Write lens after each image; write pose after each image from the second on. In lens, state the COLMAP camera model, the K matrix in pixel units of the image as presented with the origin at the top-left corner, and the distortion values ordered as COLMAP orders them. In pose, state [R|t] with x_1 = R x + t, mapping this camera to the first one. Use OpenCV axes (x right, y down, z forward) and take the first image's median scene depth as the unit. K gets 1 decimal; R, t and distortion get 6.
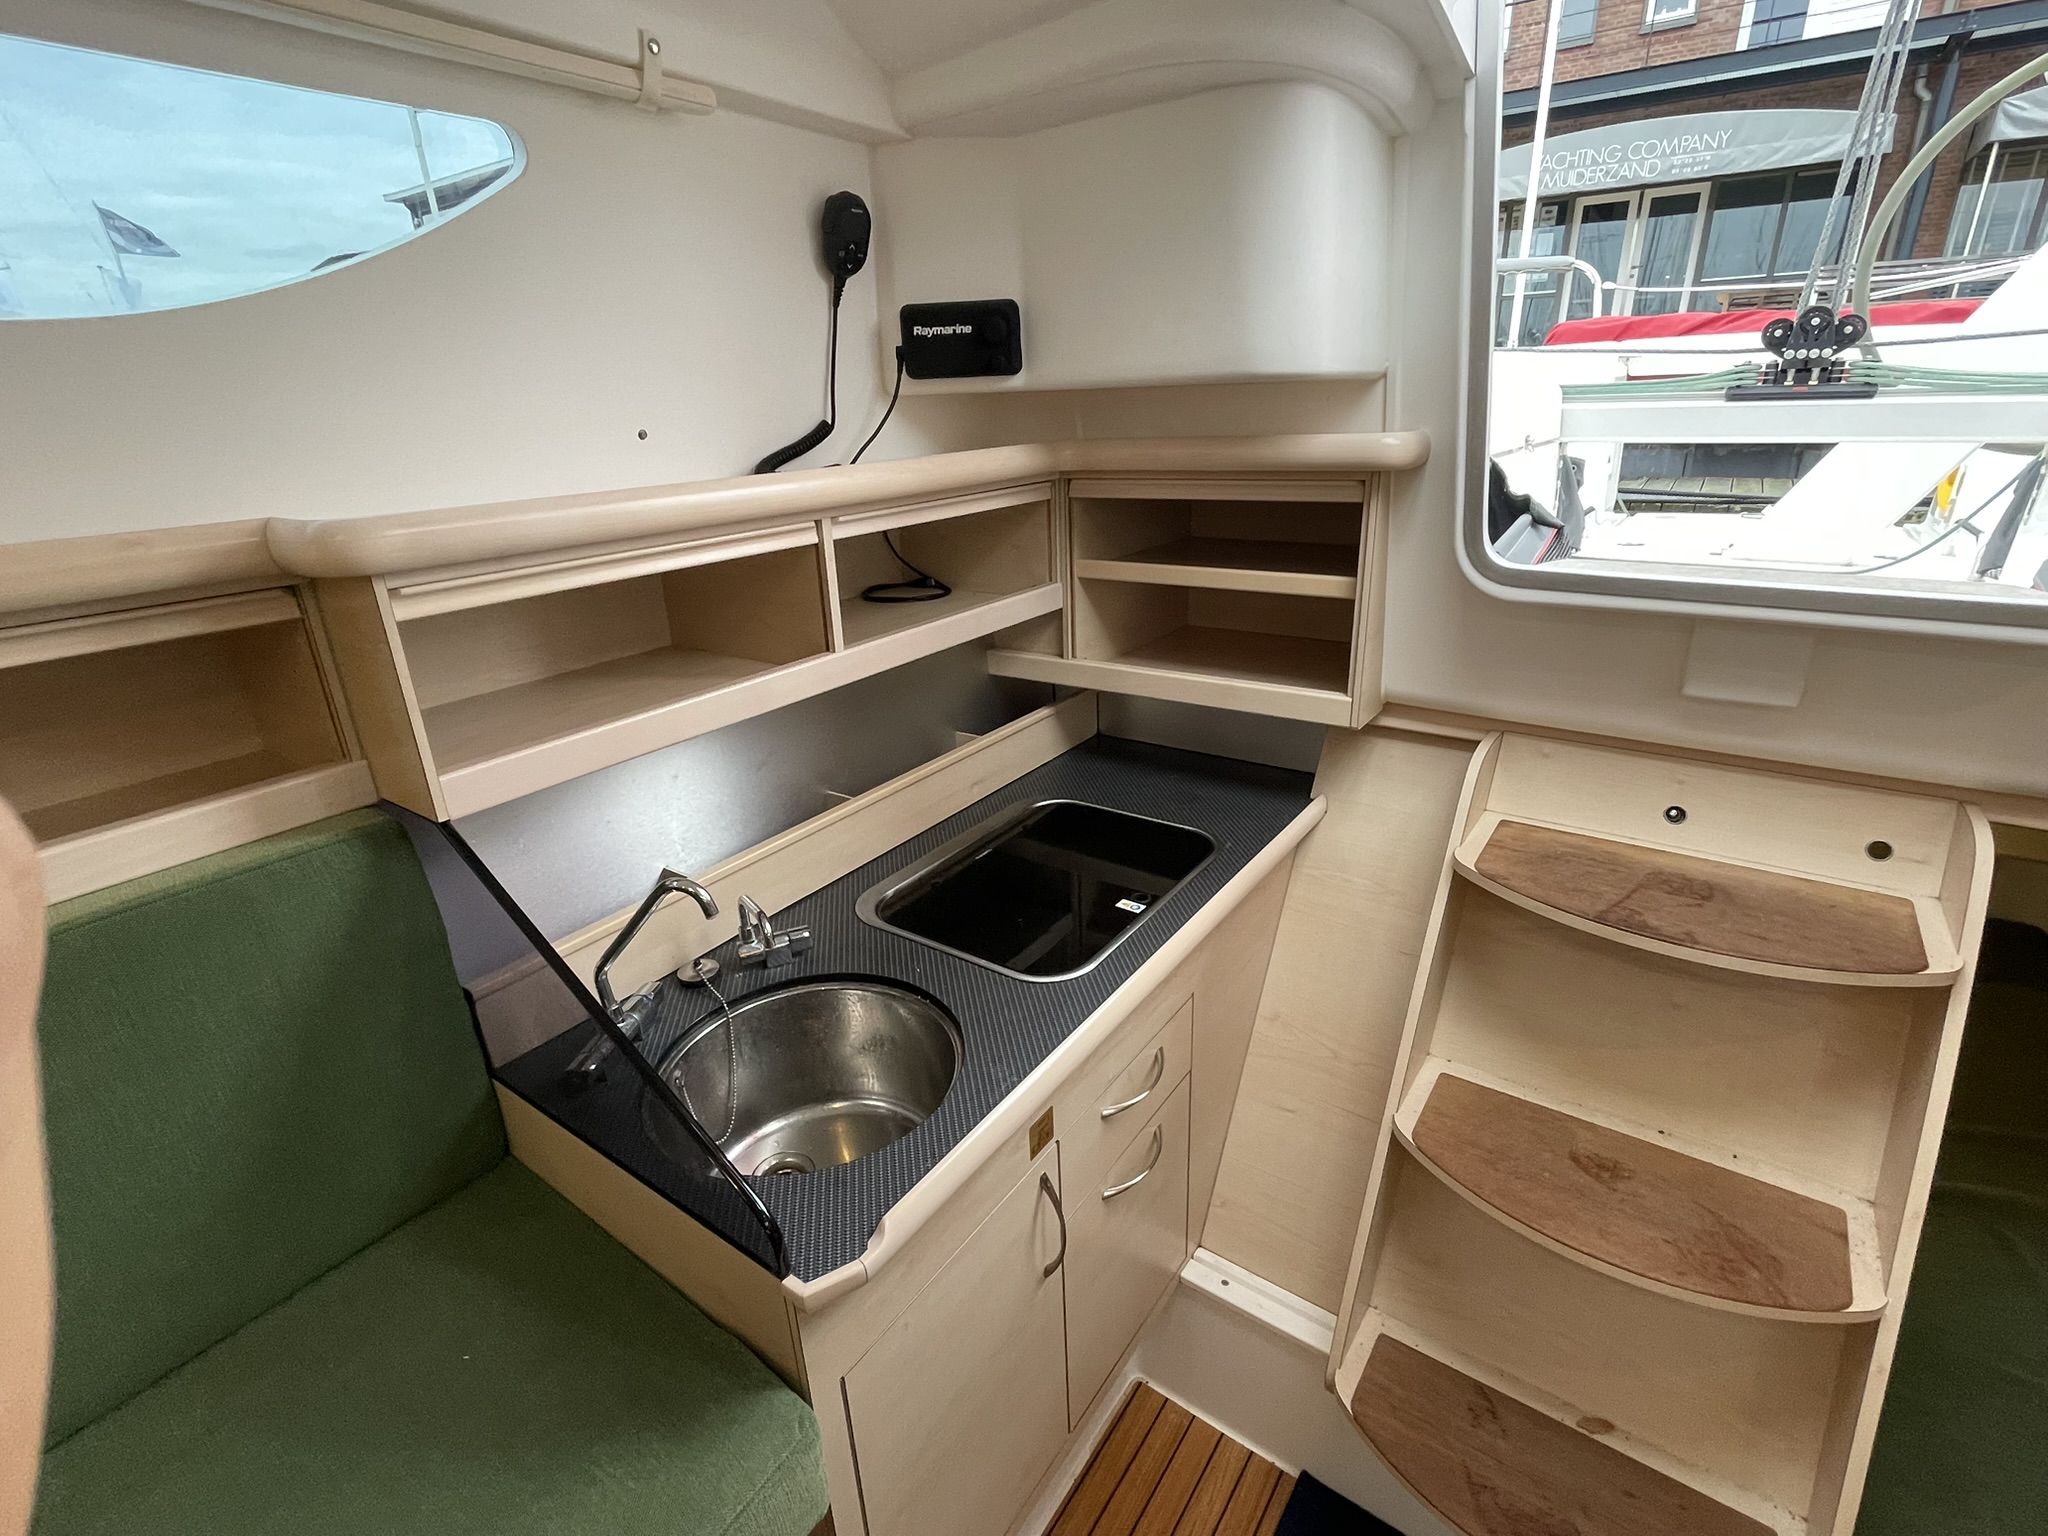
lens RADIAL K [[965.1, 0, 1027.0], [0, 965.1, 765.6], [0, 0, 1]] dist [0.000049, -0.000951]
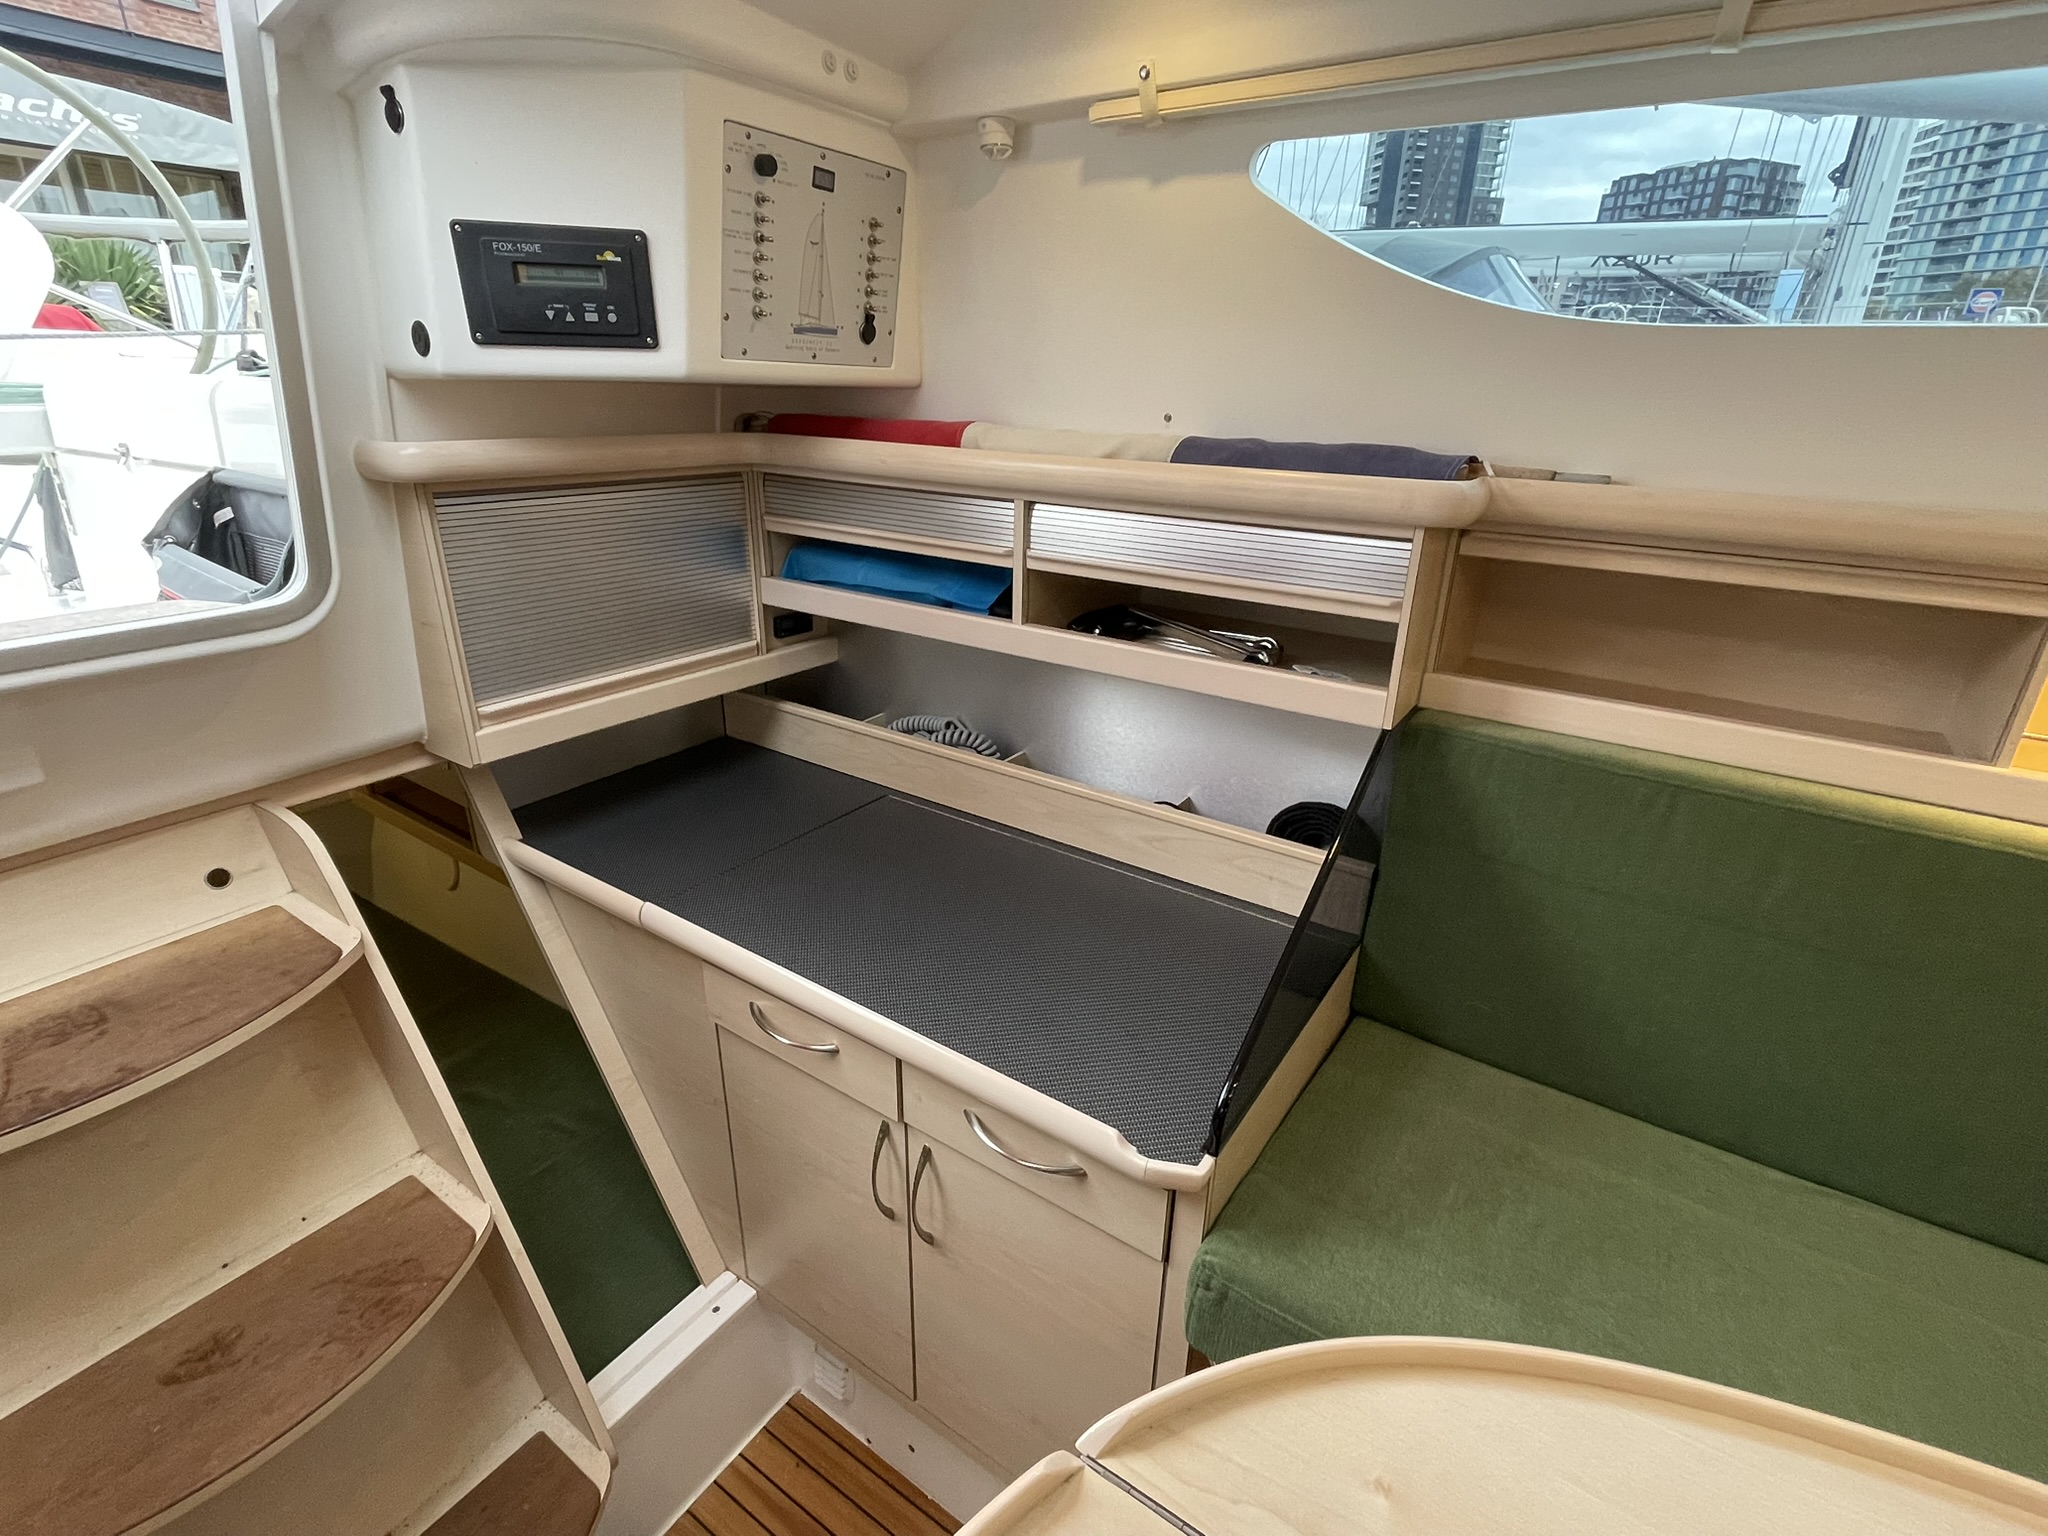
lens RADIAL K [[965.1, 0, 1026.9], [0, 965.1, 769.1], [0, 0, 1]] dist [0.000049, -0.000951]
pose [[-0.028677, -0.348010, 0.937052, -0.018225], [0.342862, 0.877143, 0.336253, -0.059555], [-0.938948, 0.330923, 0.094165, 0.107892]]
